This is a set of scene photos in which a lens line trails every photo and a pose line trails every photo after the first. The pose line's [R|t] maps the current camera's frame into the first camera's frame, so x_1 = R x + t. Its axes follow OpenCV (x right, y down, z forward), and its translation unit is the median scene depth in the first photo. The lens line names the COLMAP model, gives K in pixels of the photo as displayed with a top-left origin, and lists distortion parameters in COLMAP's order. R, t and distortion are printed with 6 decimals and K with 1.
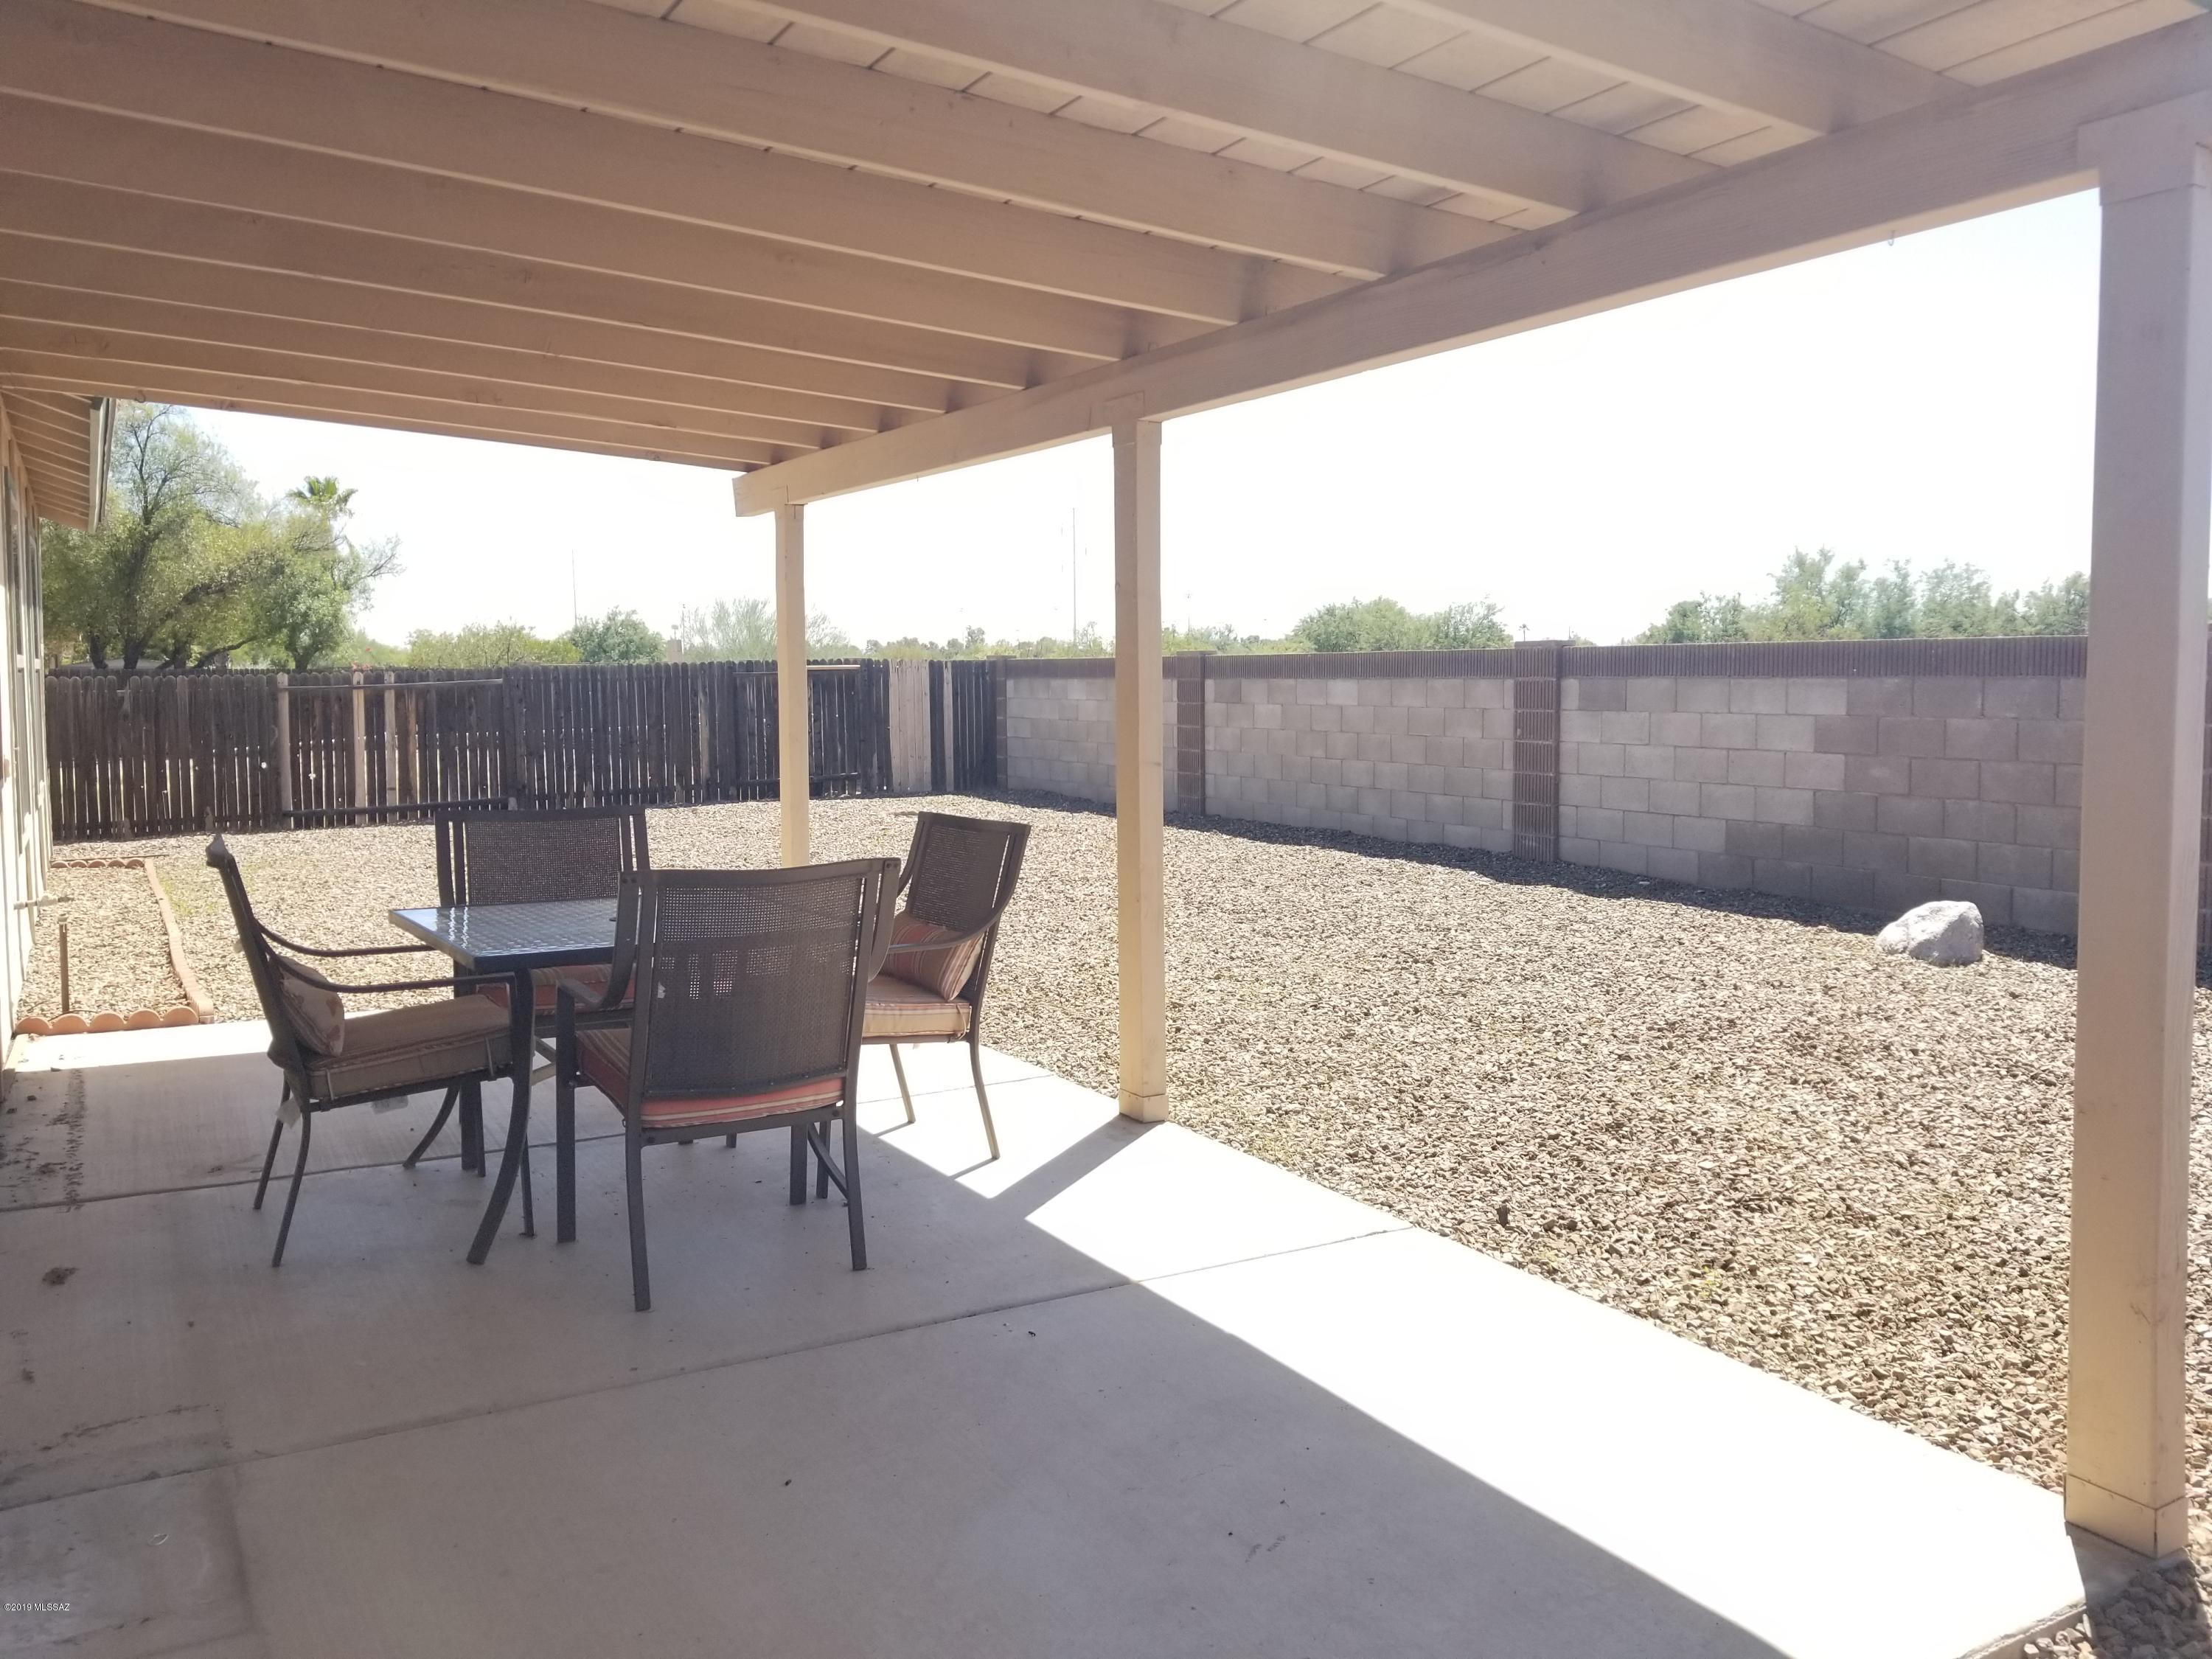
lens RADIAL K [[1720.5, 0, 1102.2], [0, 1720.5, 823.0], [0, 0, 1]] dist [0.077082, -0.135957]
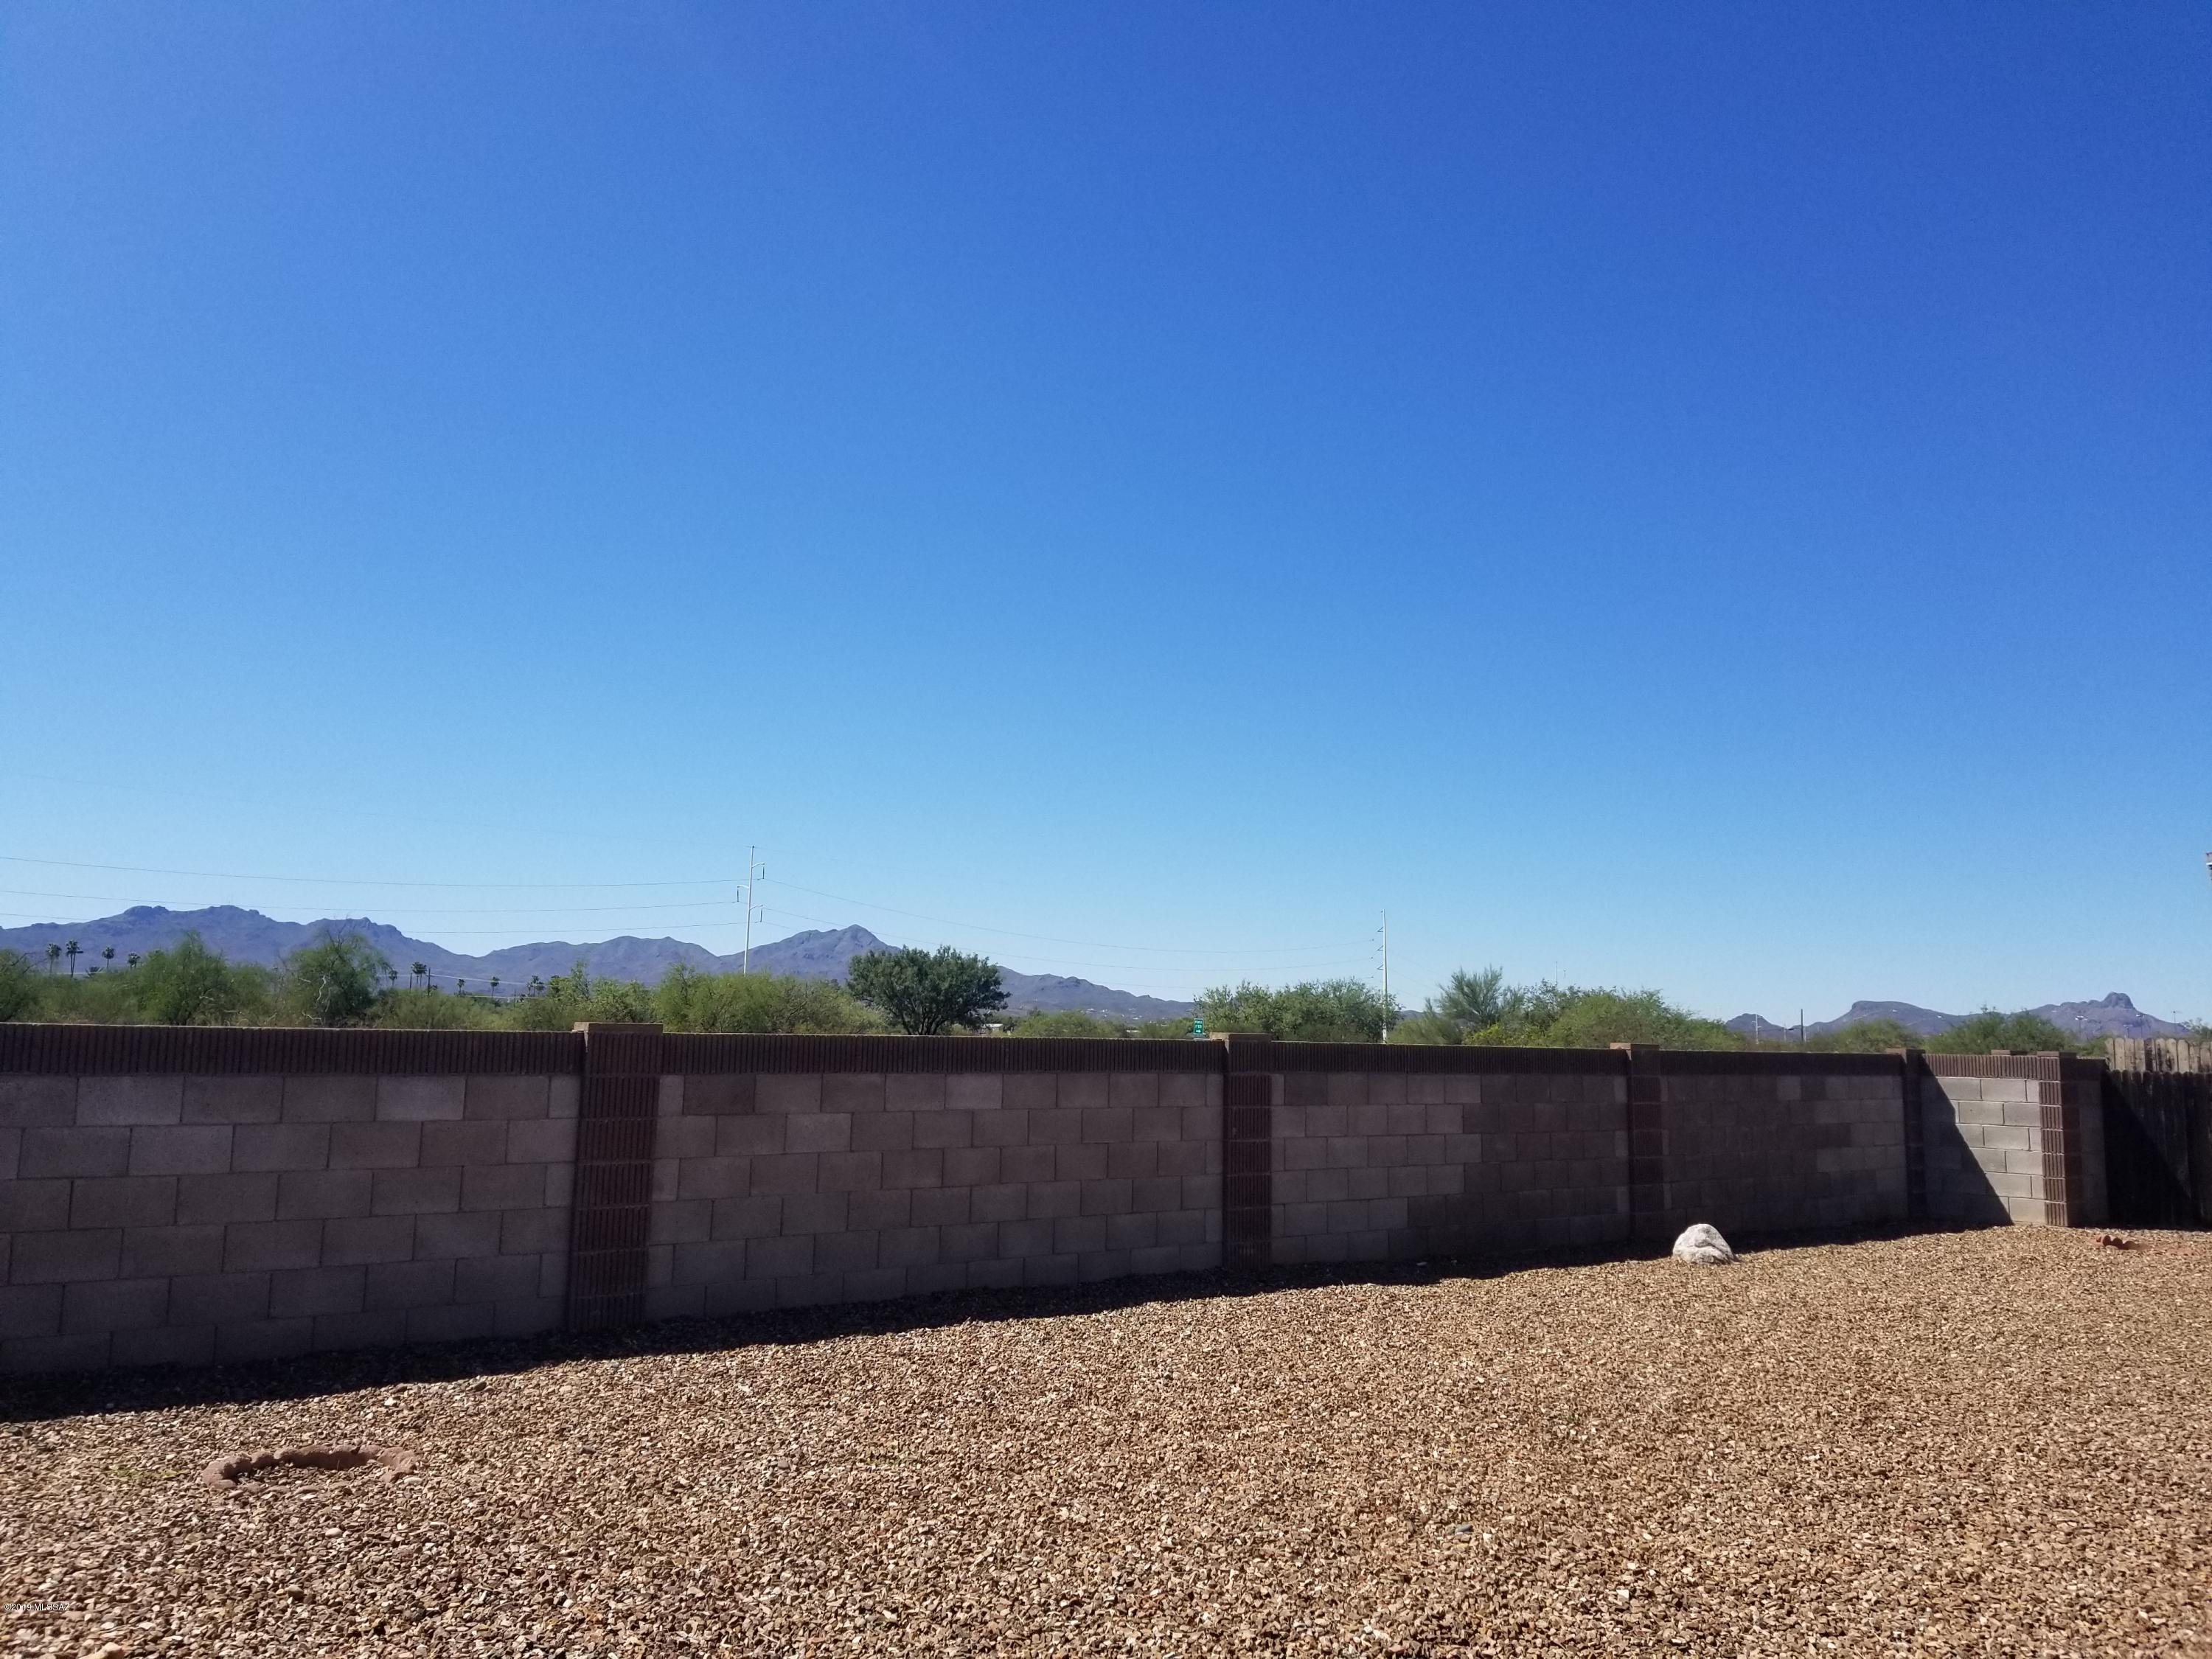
lens RADIAL K [[1720.5, 0, 1094.5], [0, 1720.5, 771.4], [0, 0, 1]] dist [0.077082, -0.135957]
pose [[-0.140729, 0.168380, 0.975625, -0.693660], [0.081477, 0.984059, -0.158083, -0.102213], [-0.986690, 0.057244, -0.152205, 1.196075]]
